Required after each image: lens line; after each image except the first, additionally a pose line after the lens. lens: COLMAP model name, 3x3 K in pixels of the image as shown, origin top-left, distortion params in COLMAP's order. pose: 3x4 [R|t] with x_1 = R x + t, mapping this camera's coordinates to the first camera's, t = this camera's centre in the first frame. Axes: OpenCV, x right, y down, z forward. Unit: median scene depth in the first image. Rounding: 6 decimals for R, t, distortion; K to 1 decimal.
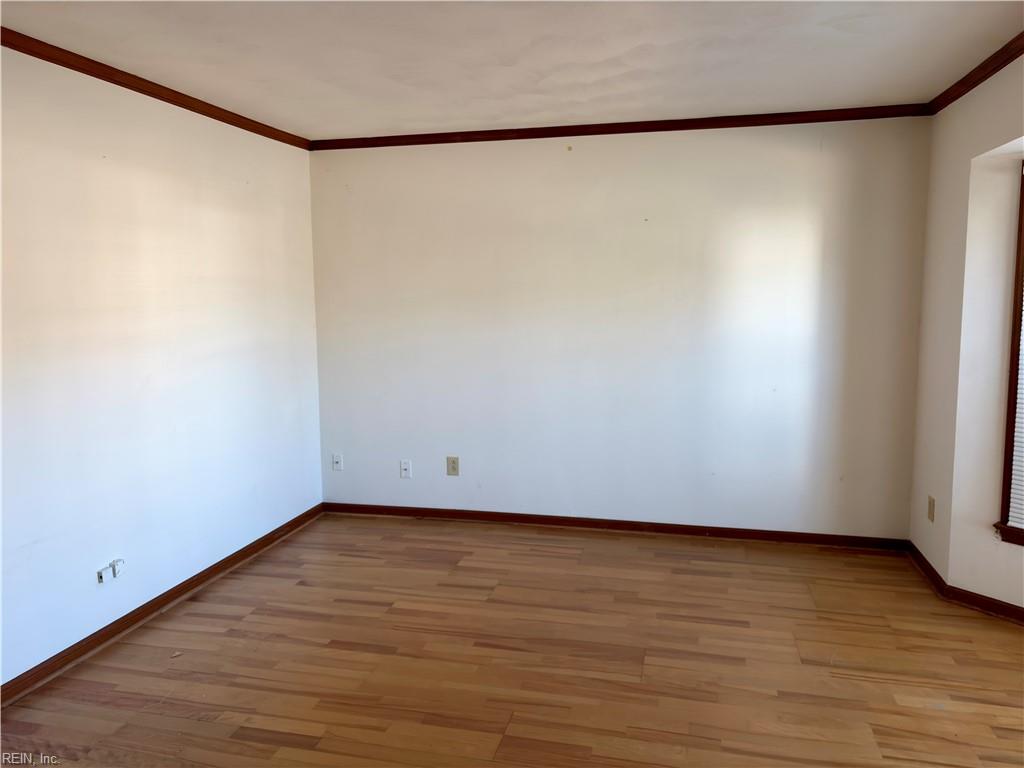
lens RADIAL K [[810.6, 0, 516.9], [0, 810.6, 384.2], [0, 0, 1]] dist [0.132832, -0.061966]
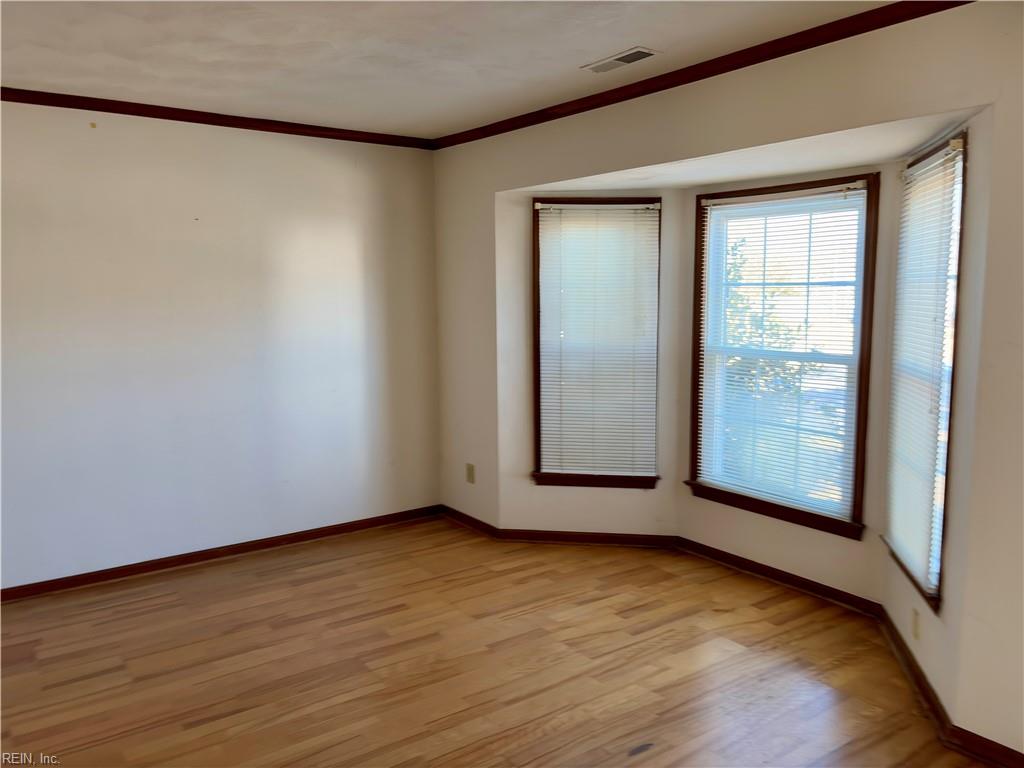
lens RADIAL K [[810.6, 0, 516.9], [0, 810.6, 384.2], [0, 0, 1]] dist [0.132832, -0.061966]
pose [[0.666131, -0.087082, 0.740734, -0.361385], [0.089206, 0.995333, 0.036792, -0.020655], [-0.740481, 0.041570, 0.670791, 0.155690]]
